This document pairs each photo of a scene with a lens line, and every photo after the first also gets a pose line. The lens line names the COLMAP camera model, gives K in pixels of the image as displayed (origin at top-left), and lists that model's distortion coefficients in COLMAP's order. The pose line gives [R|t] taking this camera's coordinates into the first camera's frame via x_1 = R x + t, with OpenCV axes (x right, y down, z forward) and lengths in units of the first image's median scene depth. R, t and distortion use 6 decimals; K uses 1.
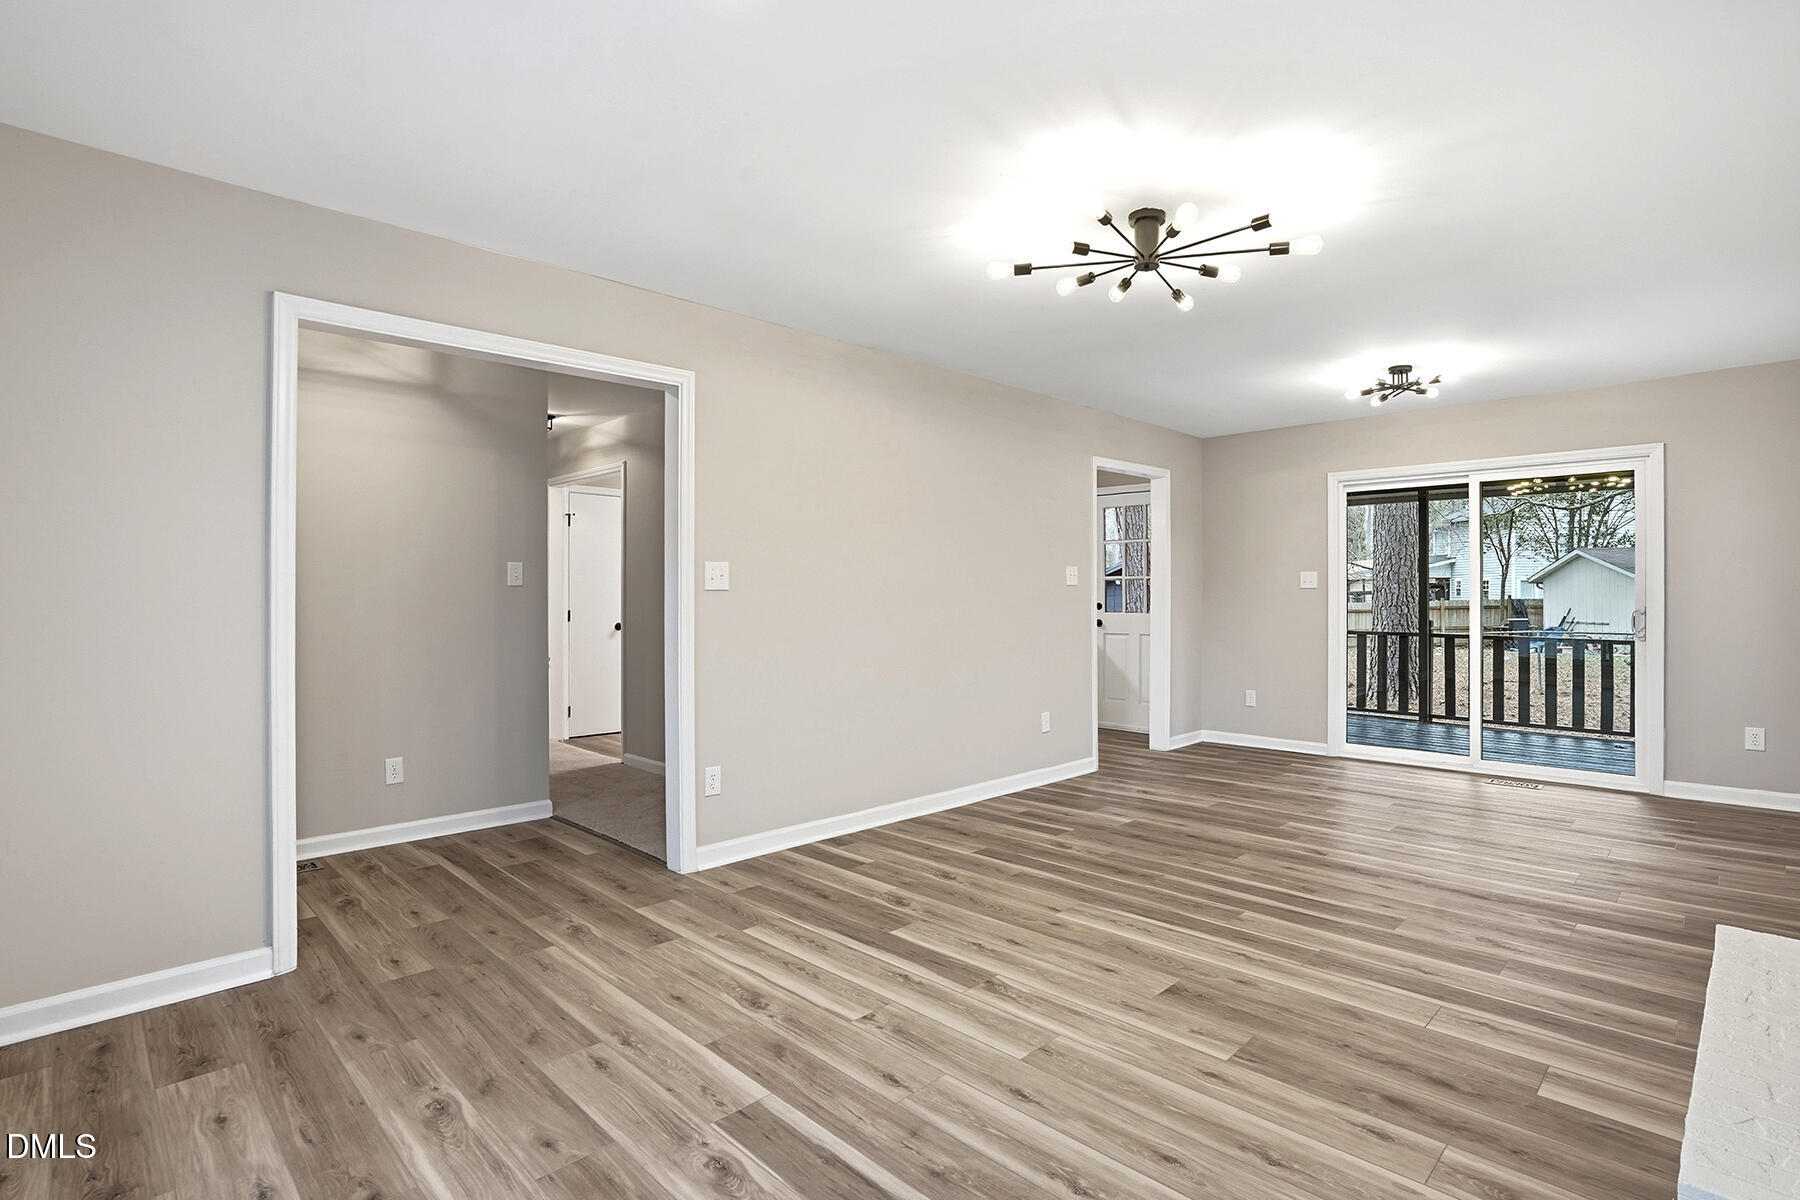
lens RADIAL K [[864.0, 0, 890.6], [0, 864.0, 603.9], [0, 0, 1]] dist [-0.025426, 0.005081]
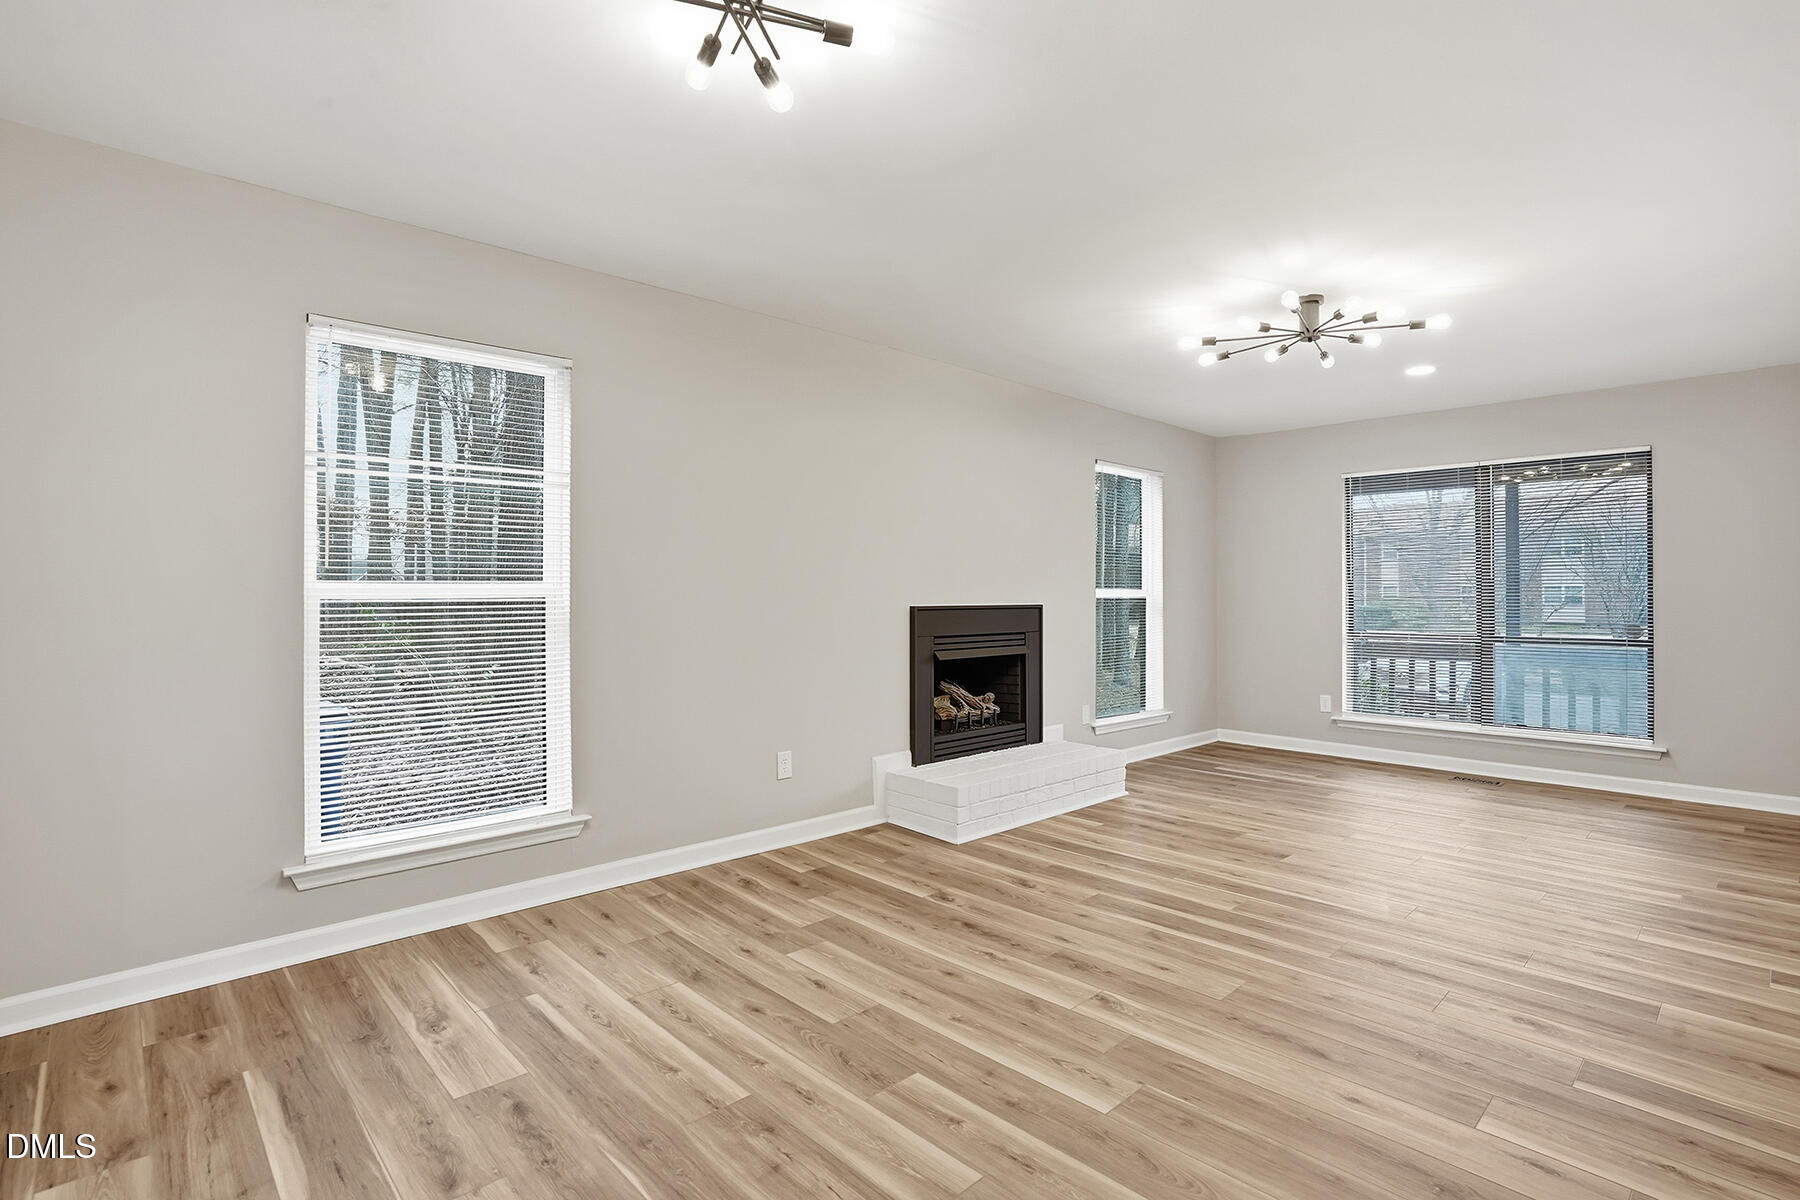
lens RADIAL K [[864.0, 0, 898.4], [0, 864.0, 592.1], [0, 0, 1]] dist [-0.025426, 0.005081]
pose [[-0.999939, 0.000349, 0.011052, 0.672544], [0.000394, 0.999992, 0.004090, -0.014133], [-0.011050, 0.004094, -0.999931, 1.706860]]
